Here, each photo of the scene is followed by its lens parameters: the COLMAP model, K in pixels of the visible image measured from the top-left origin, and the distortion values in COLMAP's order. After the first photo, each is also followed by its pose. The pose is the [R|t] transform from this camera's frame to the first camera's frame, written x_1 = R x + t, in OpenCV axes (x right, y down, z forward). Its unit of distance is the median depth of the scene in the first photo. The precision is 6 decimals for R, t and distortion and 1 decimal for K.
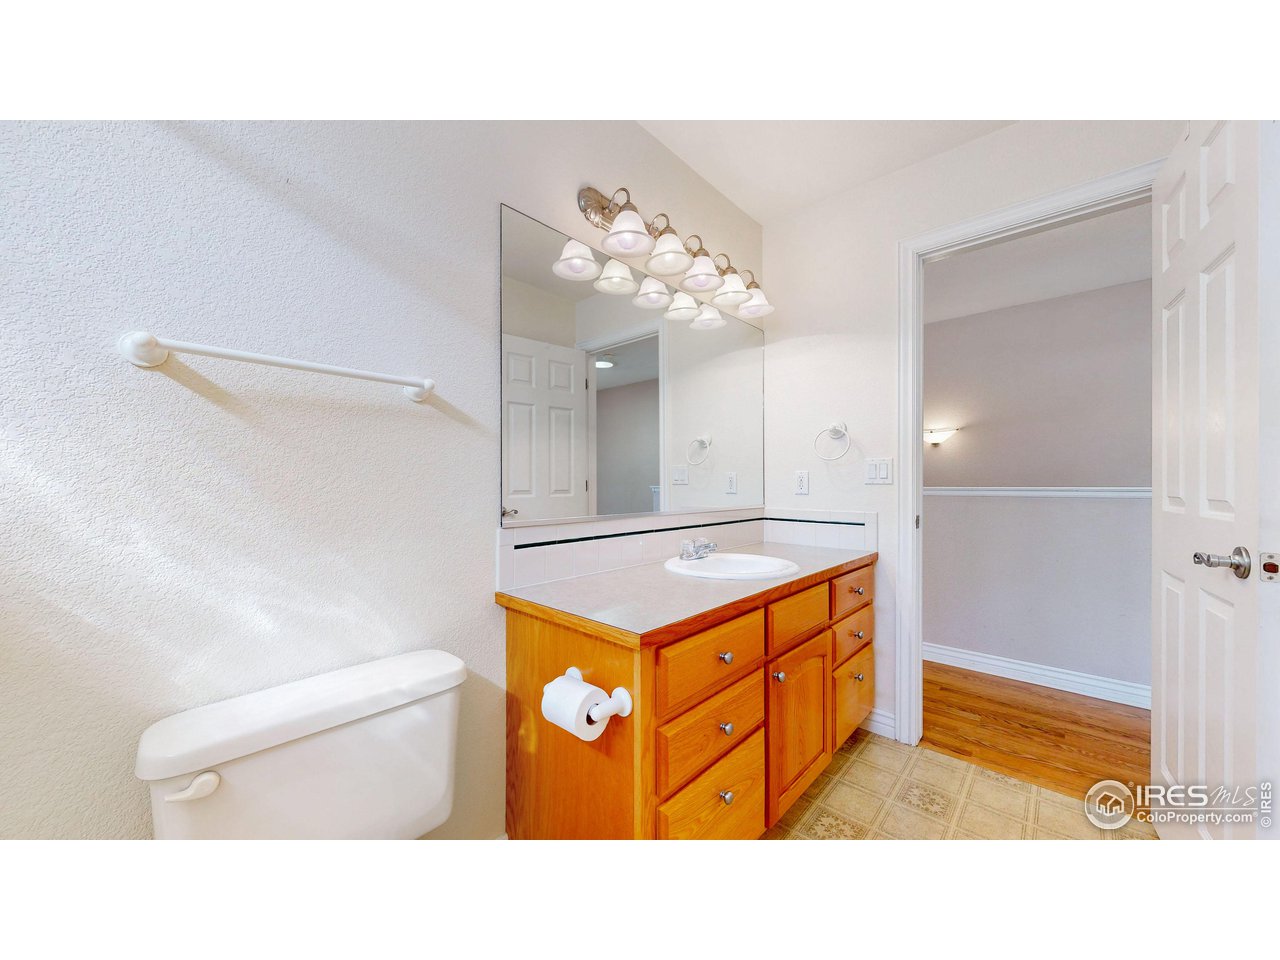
lens RADIAL K [[469.8, 0, 641.7], [0, 469.8, 482.1], [0, 0, 1]] dist [-0.001721, -0.000268]
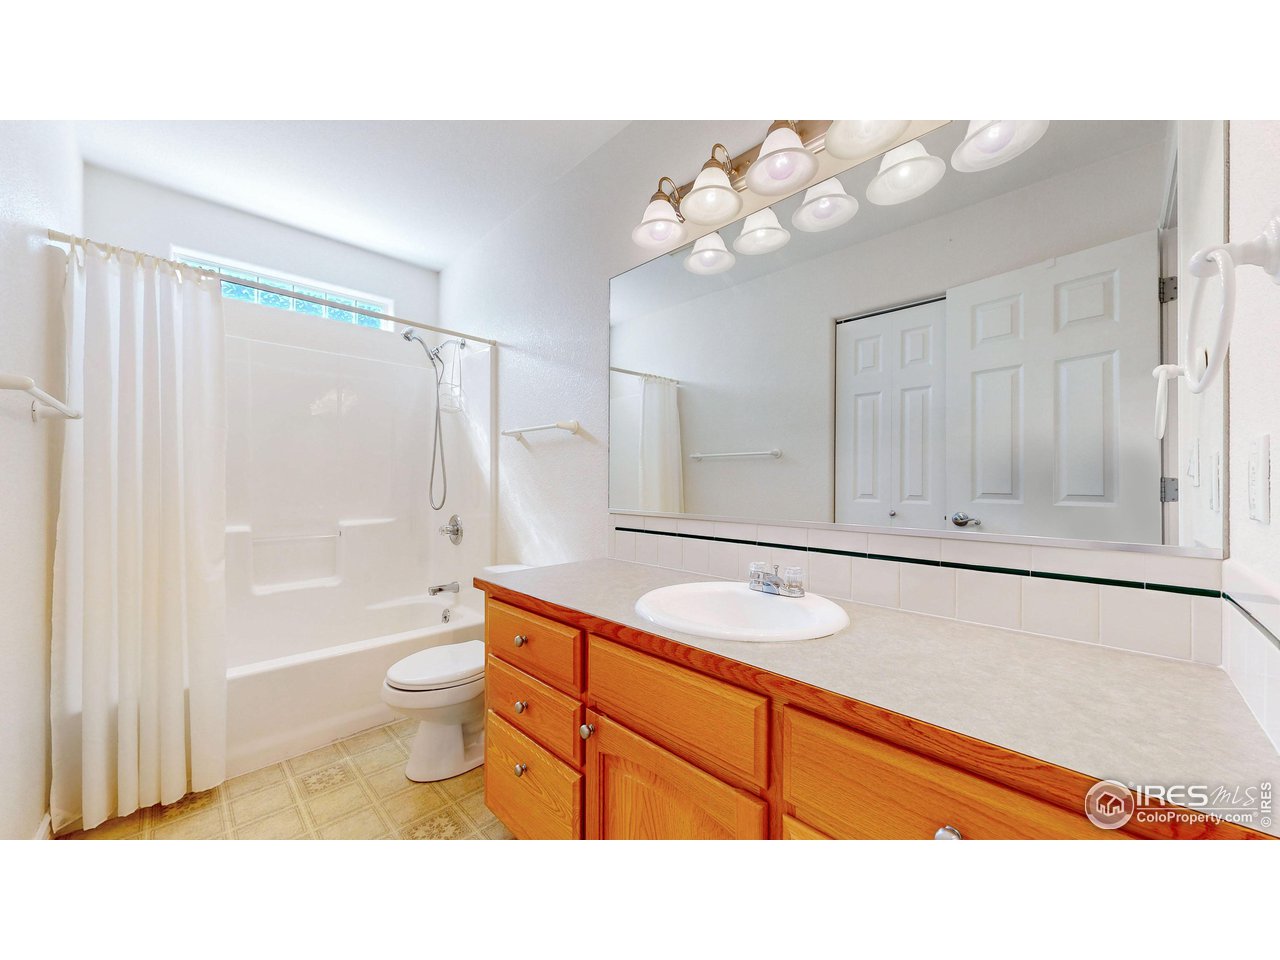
lens RADIAL K [[469.8, 0, 641.7], [0, 469.8, 482.1], [0, 0, 1]] dist [-0.001721, -0.000268]
pose [[-0.049272, -0.010066, -0.998735, 1.217895], [-0.003524, 0.999945, -0.009905, 0.023636], [0.998779, 0.003032, -0.049305, 1.317498]]
